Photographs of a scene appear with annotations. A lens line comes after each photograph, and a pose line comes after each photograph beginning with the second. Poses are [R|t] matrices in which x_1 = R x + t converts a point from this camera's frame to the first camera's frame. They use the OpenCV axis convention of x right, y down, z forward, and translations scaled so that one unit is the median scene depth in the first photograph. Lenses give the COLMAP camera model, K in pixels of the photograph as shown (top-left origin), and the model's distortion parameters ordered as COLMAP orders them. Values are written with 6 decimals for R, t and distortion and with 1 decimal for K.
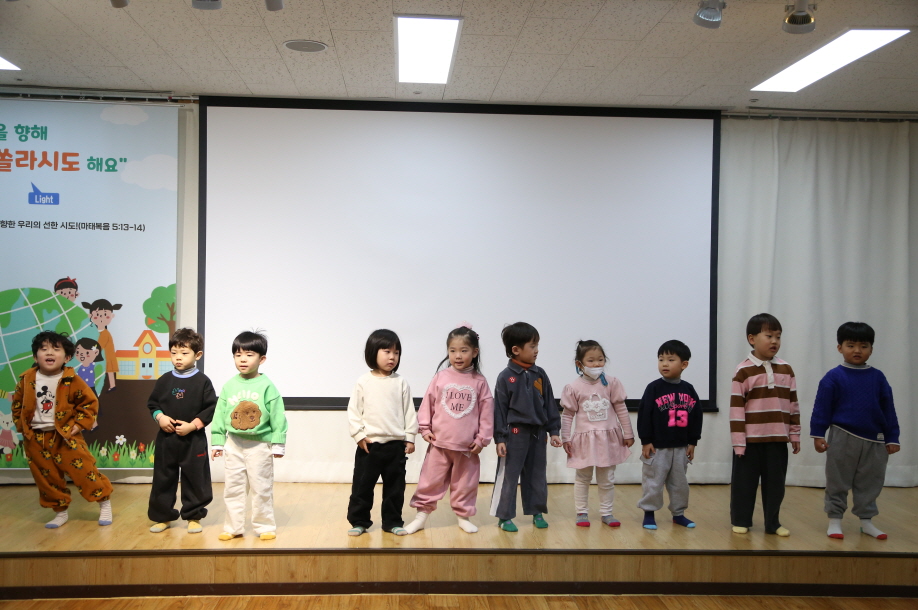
lens RADIAL K [[951.3, 0, 461.1], [0, 951.3, 312.0], [0, 0, 1]] dist [0.082428, 0.000000]
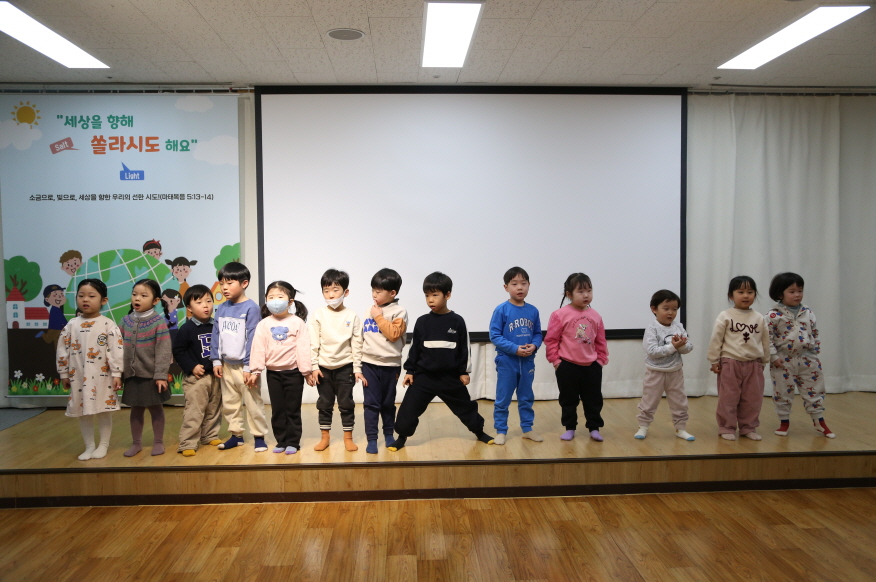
lens RADIAL K [[714.2, 0, 439.2], [0, 714.2, 292.9], [0, 0, 1]] dist [-0.021734, 0.026965]
pose [[0.999675, -0.023355, -0.010174, -0.041303], [0.023765, 0.998826, 0.042222, 0.002085], [0.009176, -0.042450, 0.999056, 0.107308]]
